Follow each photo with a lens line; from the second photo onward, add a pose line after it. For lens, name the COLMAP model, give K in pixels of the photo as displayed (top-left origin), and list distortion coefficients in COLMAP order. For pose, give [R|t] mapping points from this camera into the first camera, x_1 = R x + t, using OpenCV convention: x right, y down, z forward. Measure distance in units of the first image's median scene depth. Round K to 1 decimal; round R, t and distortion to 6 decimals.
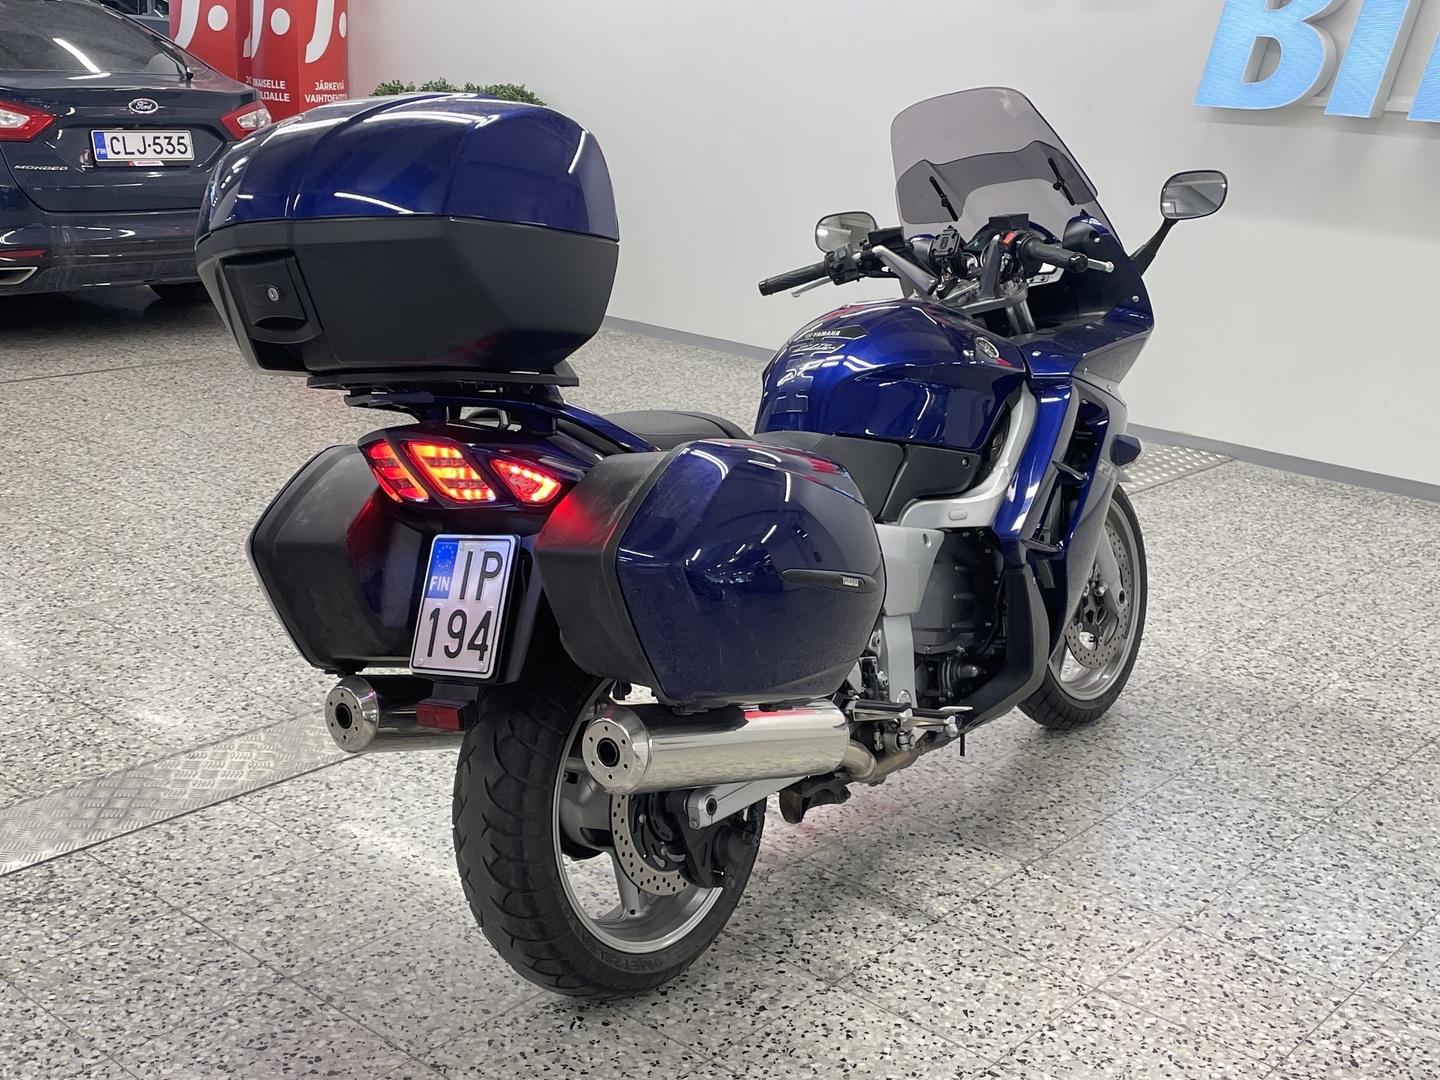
lens RADIAL K [[1741.1, 0, 721.6], [0, 1741.1, 539.6], [0, 0, 1]] dist [0.074214, 0.000000]
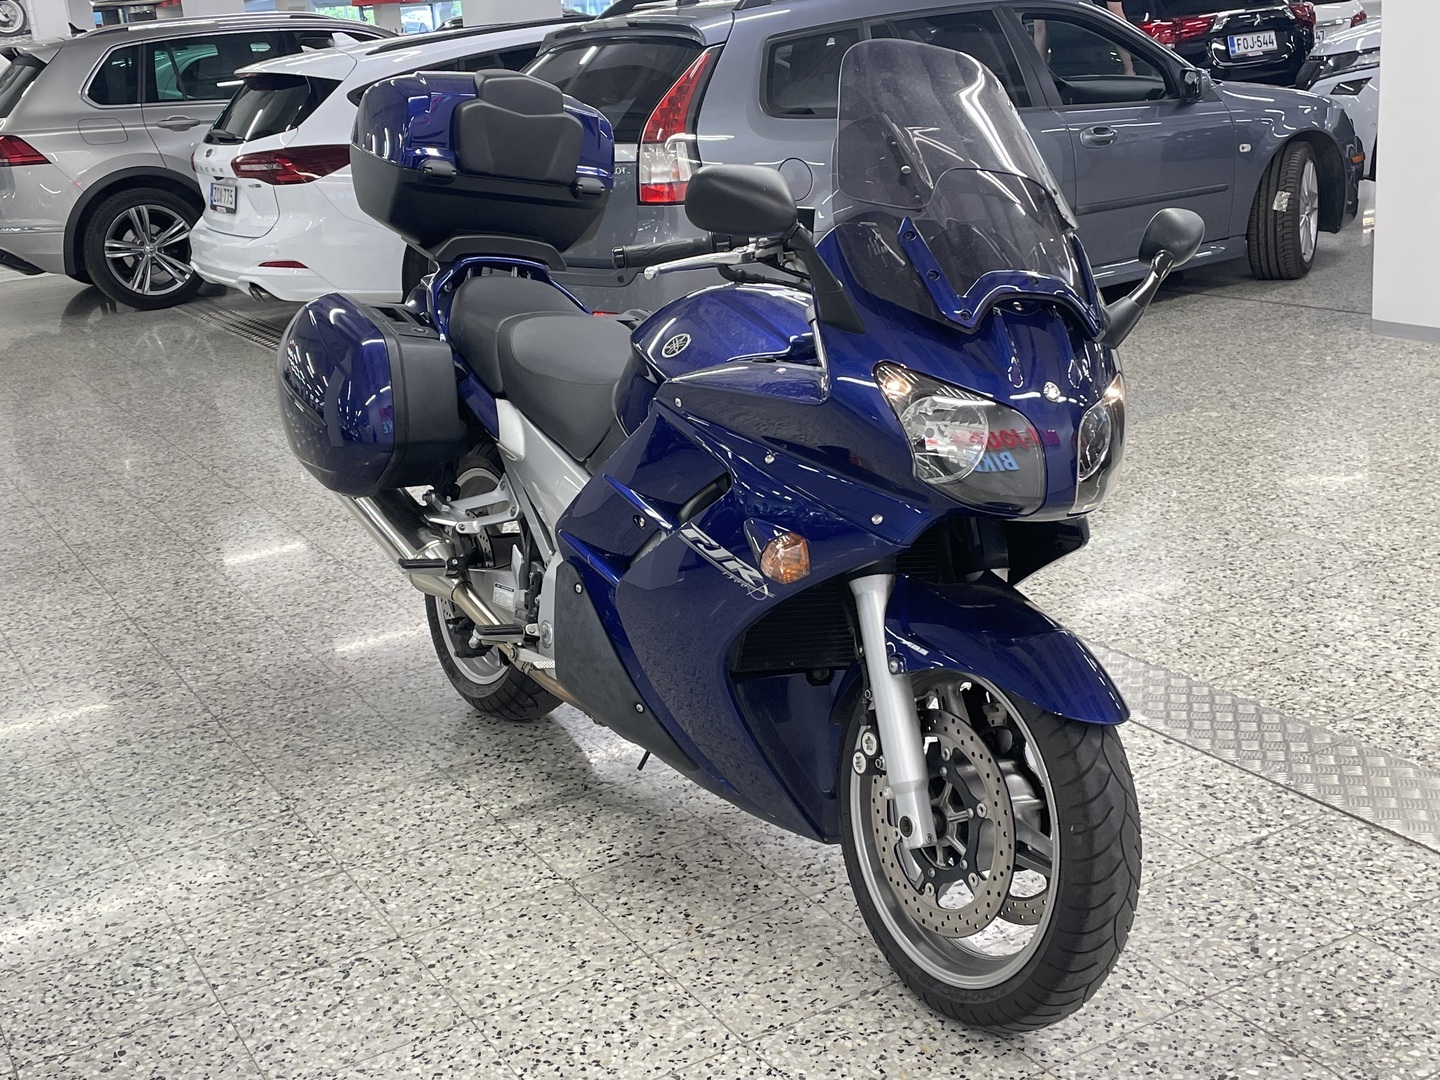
lens RADIAL K [[1741.1, 0, 718.4], [0, 1741.1, 532.3], [0, 0, 1]] dist [0.074214, 0.000000]
pose [[-0.338563, 0.243458, -0.908902, 0.964360], [-0.205074, 0.923635, 0.323794, -0.309654], [0.918324, 0.296017, -0.262782, 1.279938]]
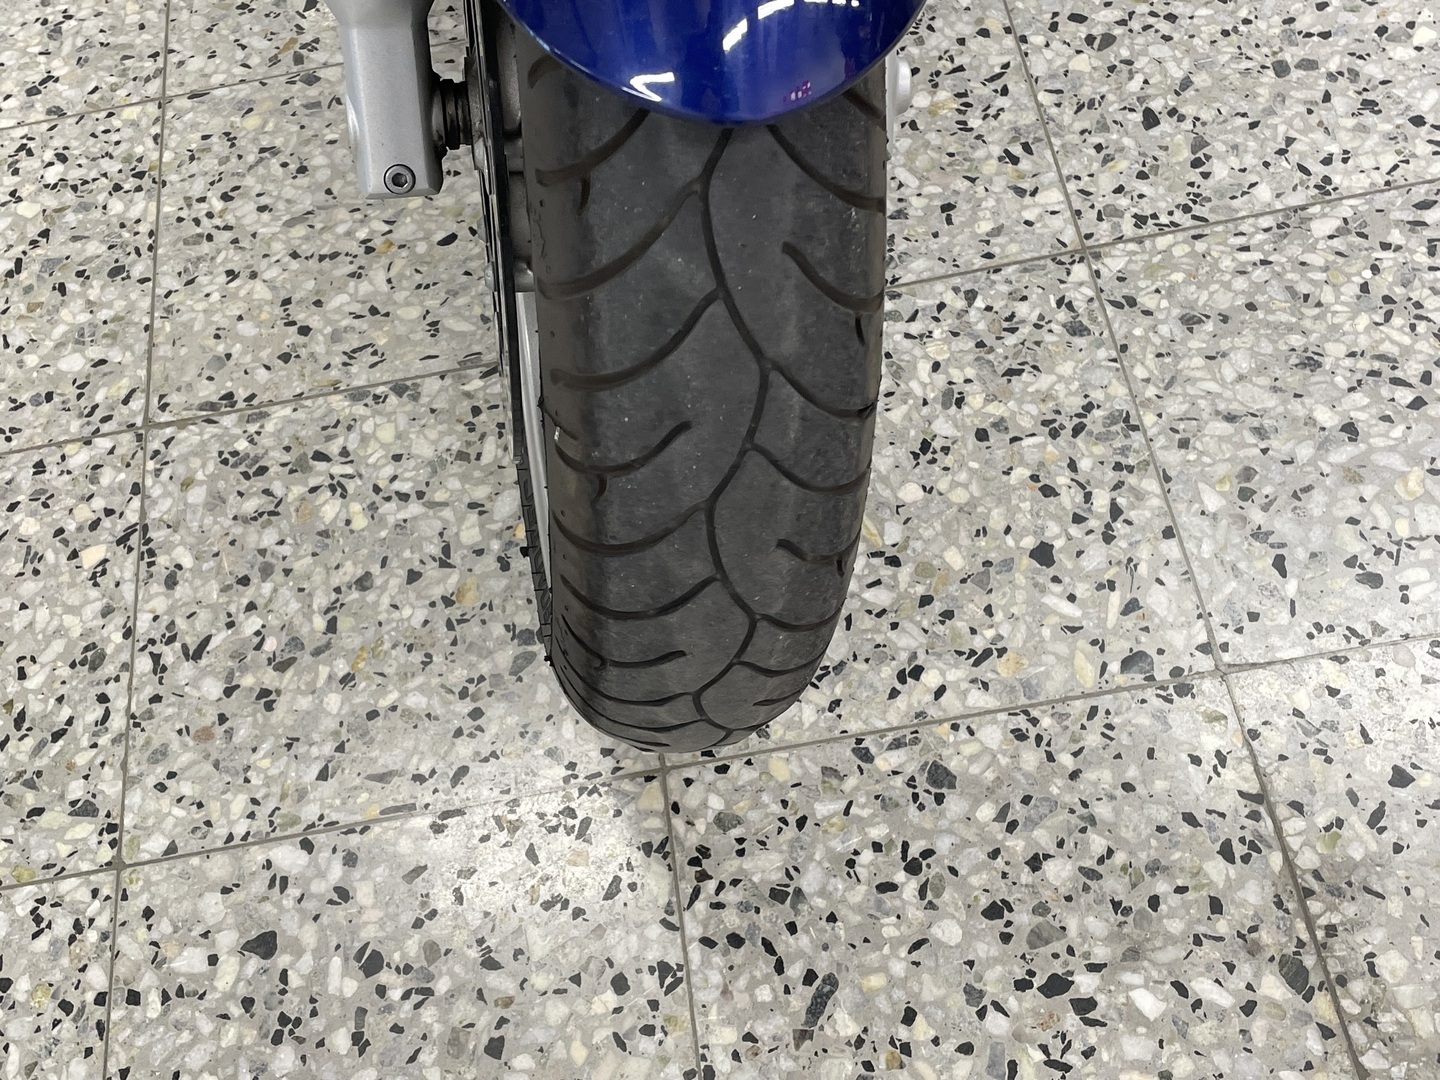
lens RADIAL K [[1741.1, 0, 718.5], [0, 1741.1, 541.8], [0, 0, 1]] dist [0.074214, 0.000000]
pose [[-0.670697, 0.644196, -0.367664, 0.373340], [-0.108144, 0.405458, 0.907694, -0.165152], [0.733805, 0.648549, -0.202274, 1.319558]]
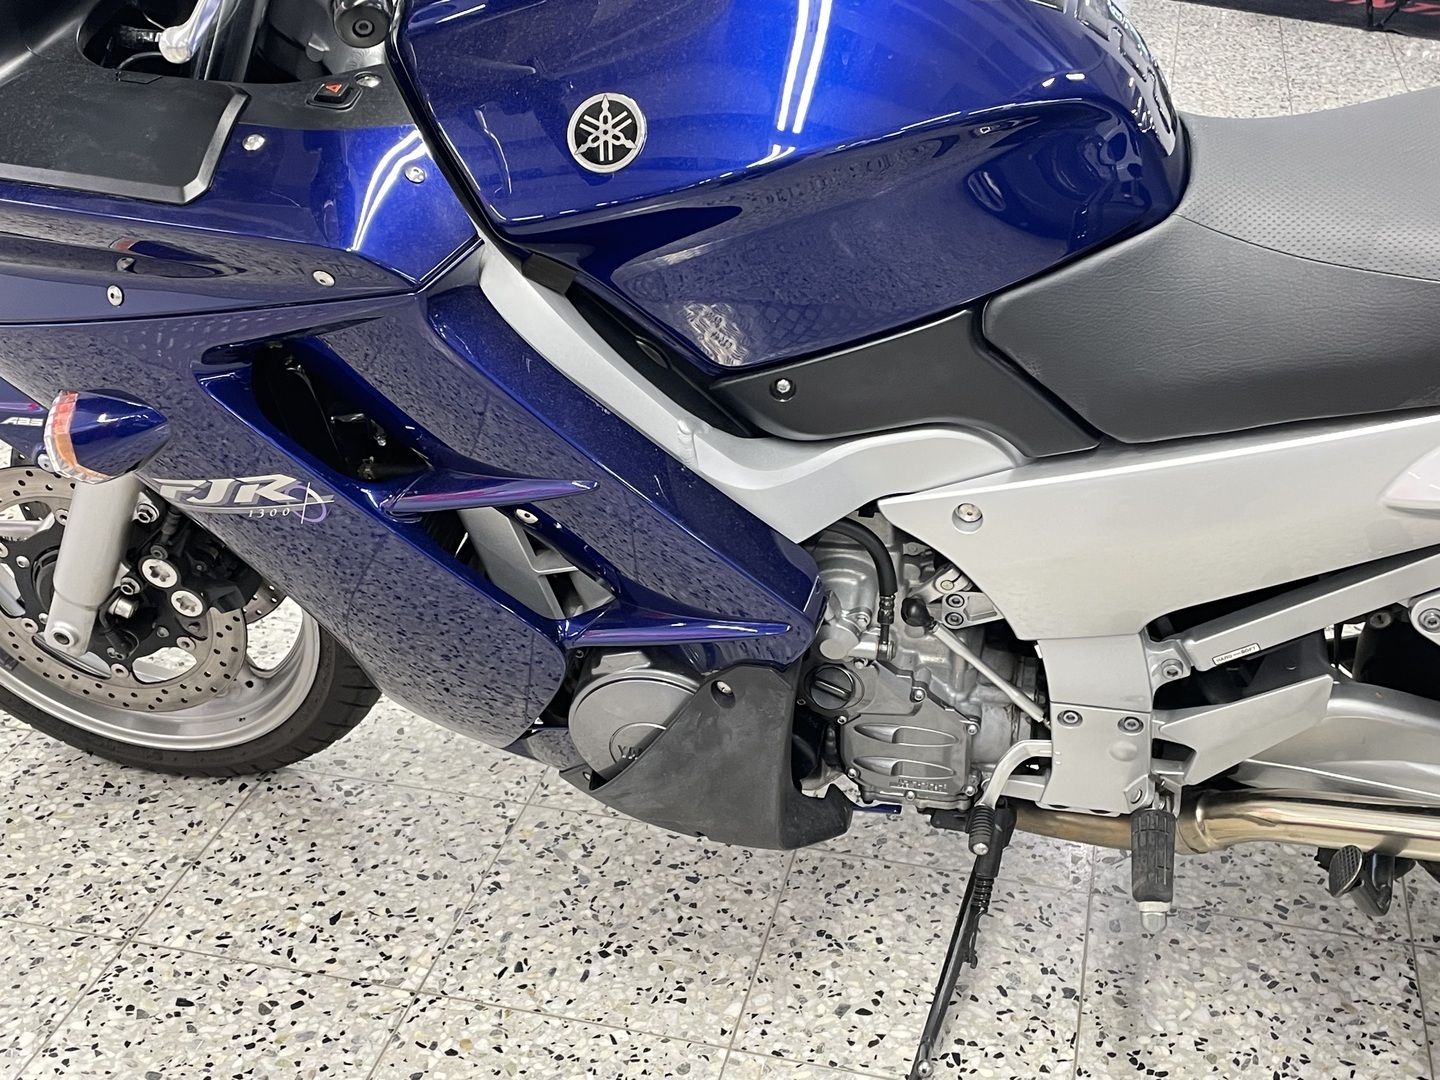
lens RADIAL K [[1741.1, 0, 688.2], [0, 1741.1, 554.3], [0, 0, 1]] dist [0.074214, 0.000000]
pose [[-0.434002, -0.475714, 0.765074, -0.257714], [0.236775, 0.759139, 0.606338, -0.264602], [-0.869241, 0.444302, -0.216830, 1.183407]]
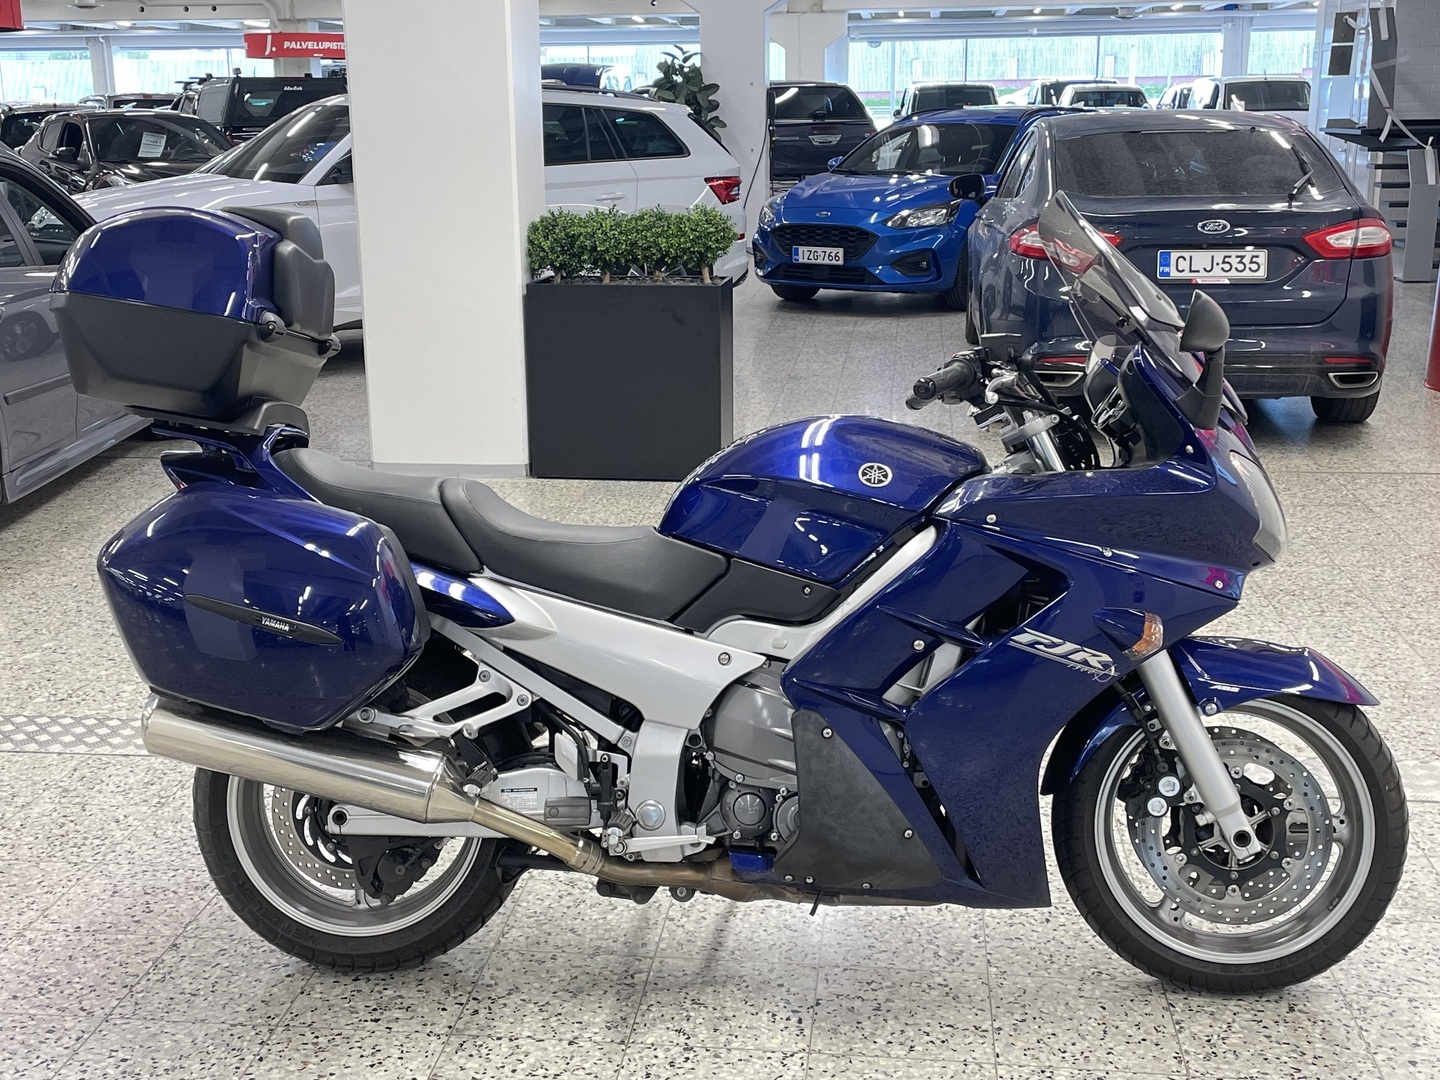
lens RADIAL K [[1741.1, 0, 708.4], [0, 1741.1, 547.4], [0, 0, 1]] dist [0.074214, 0.000000]
pose [[0.561209, 0.144850, -0.814901, 0.843751], [-0.198995, 0.979301, 0.037028, -0.089907], [0.803396, 0.141381, 0.578417, 0.425647]]
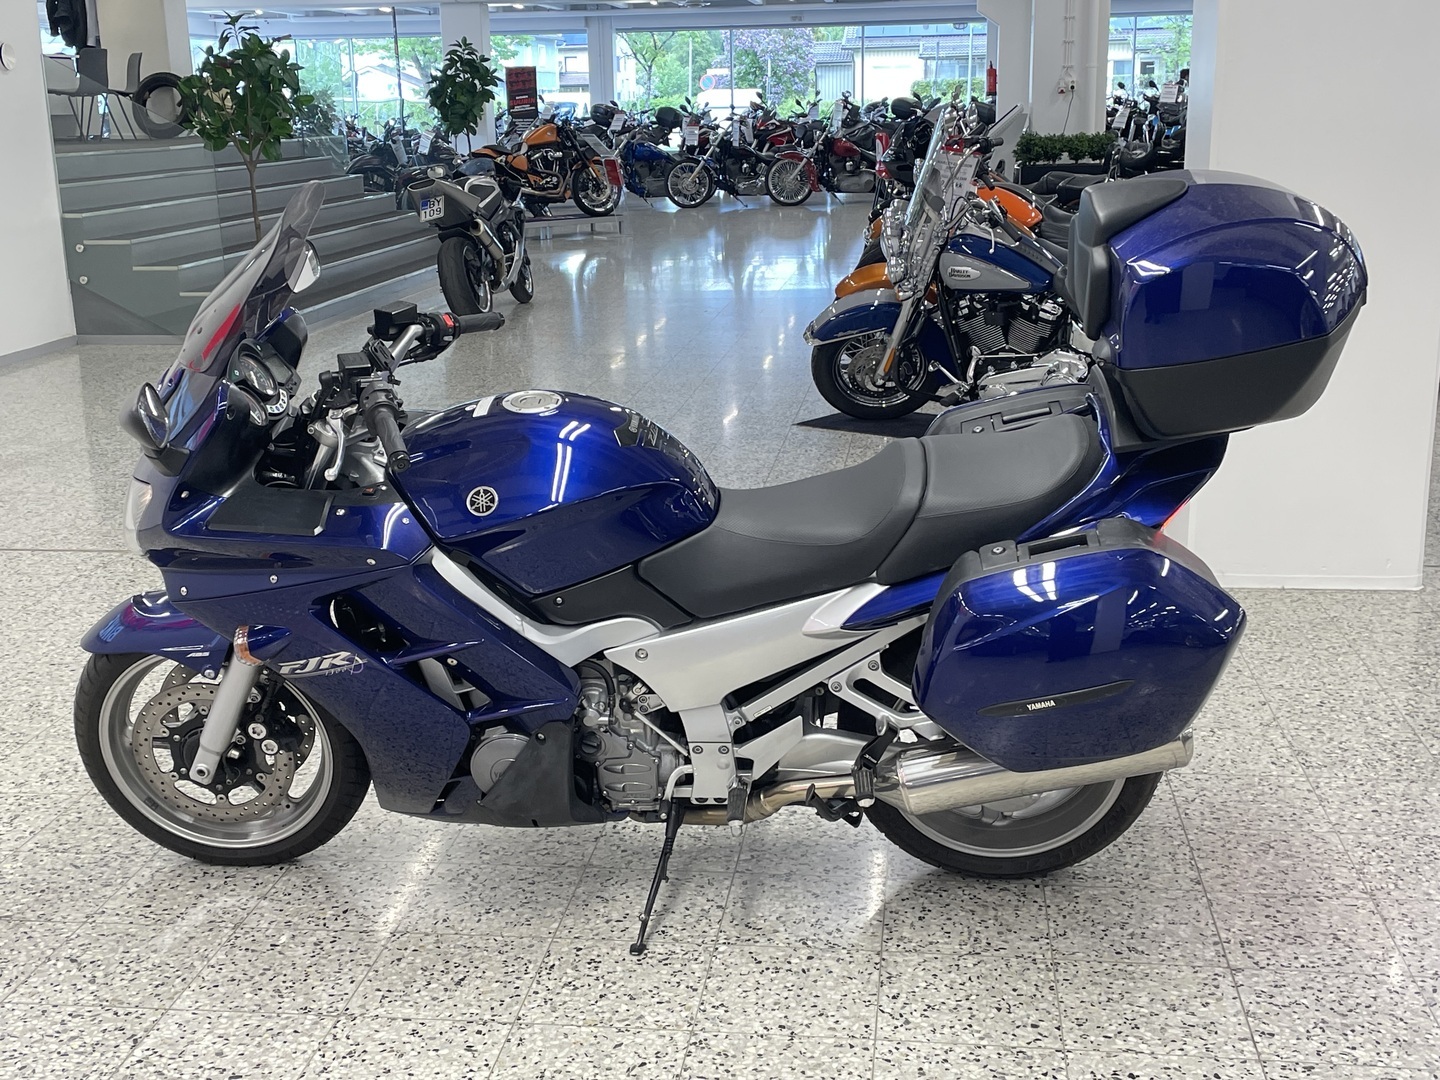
lens RADIAL K [[1741.1, 0, 719.9], [0, 1741.1, 536.0], [0, 0, 1]] dist [0.074214, 0.000000]
pose [[-0.551961, -0.250325, 0.795410, -0.745813], [0.223730, 0.874446, 0.430452, -0.470767], [-0.803296, 0.415549, -0.426655, 1.383822]]
